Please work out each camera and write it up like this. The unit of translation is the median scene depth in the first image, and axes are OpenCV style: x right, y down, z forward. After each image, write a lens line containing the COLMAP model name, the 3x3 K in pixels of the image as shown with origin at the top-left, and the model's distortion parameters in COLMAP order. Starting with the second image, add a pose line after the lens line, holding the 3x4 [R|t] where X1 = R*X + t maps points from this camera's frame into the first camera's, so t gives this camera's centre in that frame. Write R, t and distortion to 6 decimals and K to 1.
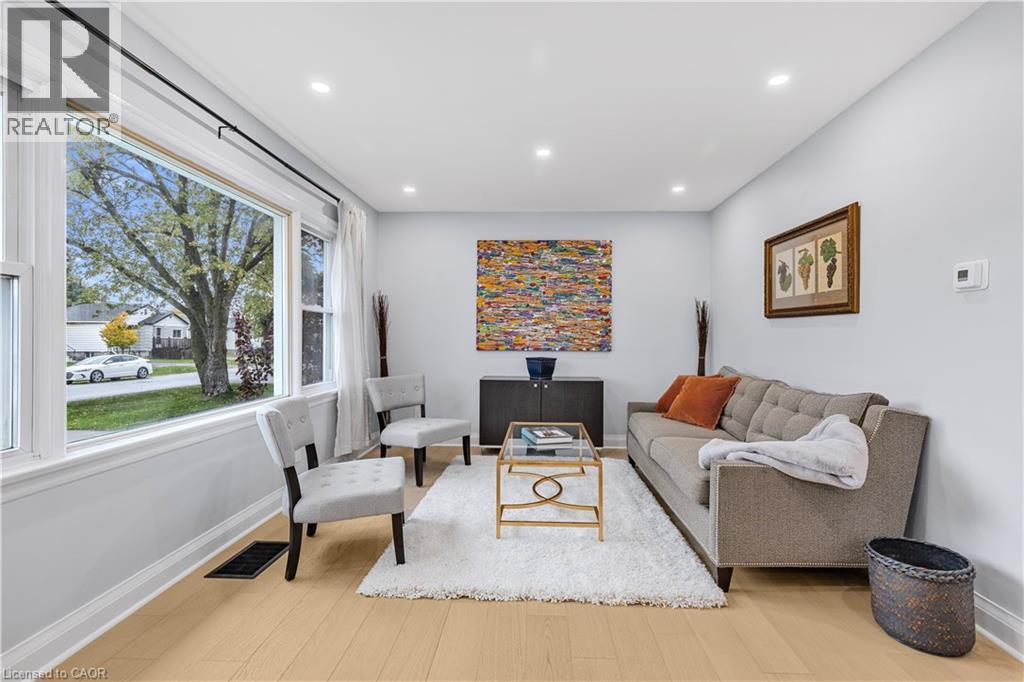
lens RADIAL K [[463.6, 0, 516.3], [0, 463.6, 339.0], [0, 0, 1]] dist [0.008048, -0.000788]
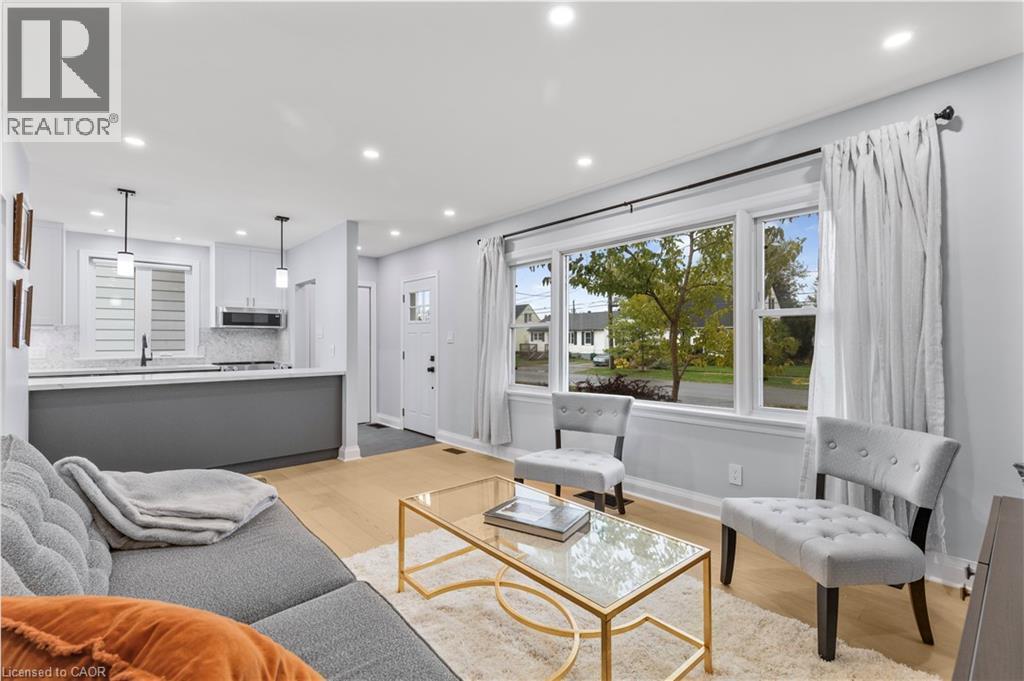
lens RADIAL K [[463.6, 0, 514.7], [0, 463.6, 340.8], [0, 0, 1]] dist [0.008048, -0.000788]
pose [[-0.710440, -0.002479, -0.703753, 0.341540], [0.000482, 0.999992, -0.004009, -0.011279], [0.703757, -0.003188, -0.710433, 0.932084]]
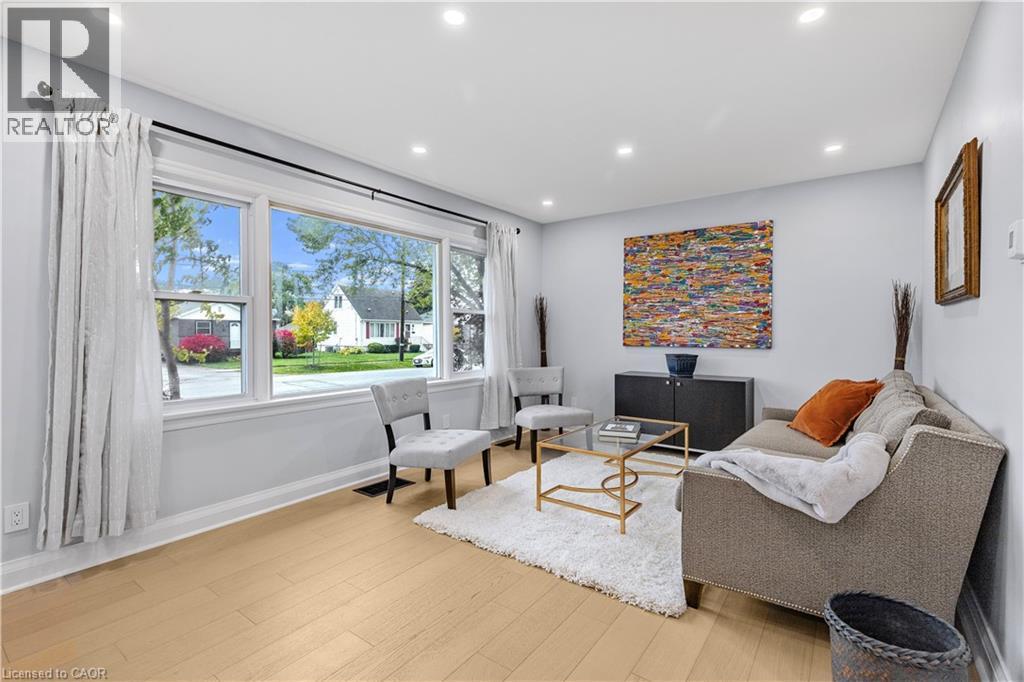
lens RADIAL K [[463.6, 0, 513.6], [0, 463.6, 336.9], [0, 0, 1]] dist [0.008048, -0.000788]
pose [[0.827216, 0.000508, -0.561884, 0.294326], [0.002476, 0.999987, 0.004550, -0.000592], [0.561879, -0.005155, 0.827203, 0.015139]]
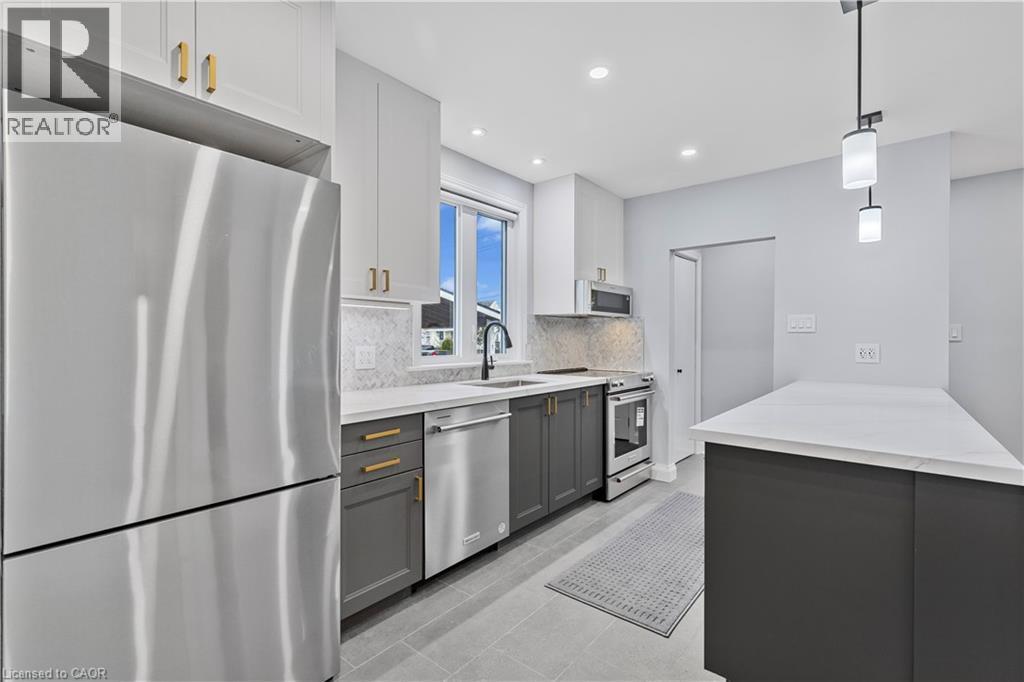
lens RADIAL K [[463.6, 0, 522.3], [0, 463.6, 340.2], [0, 0, 1]] dist [0.008048, -0.000788]
pose [[-0.586750, -0.003056, -0.809762, 0.696981], [-0.003254, 0.999994, -0.001417, -0.008949], [0.809762, 0.001804, -0.586756, -0.124335]]
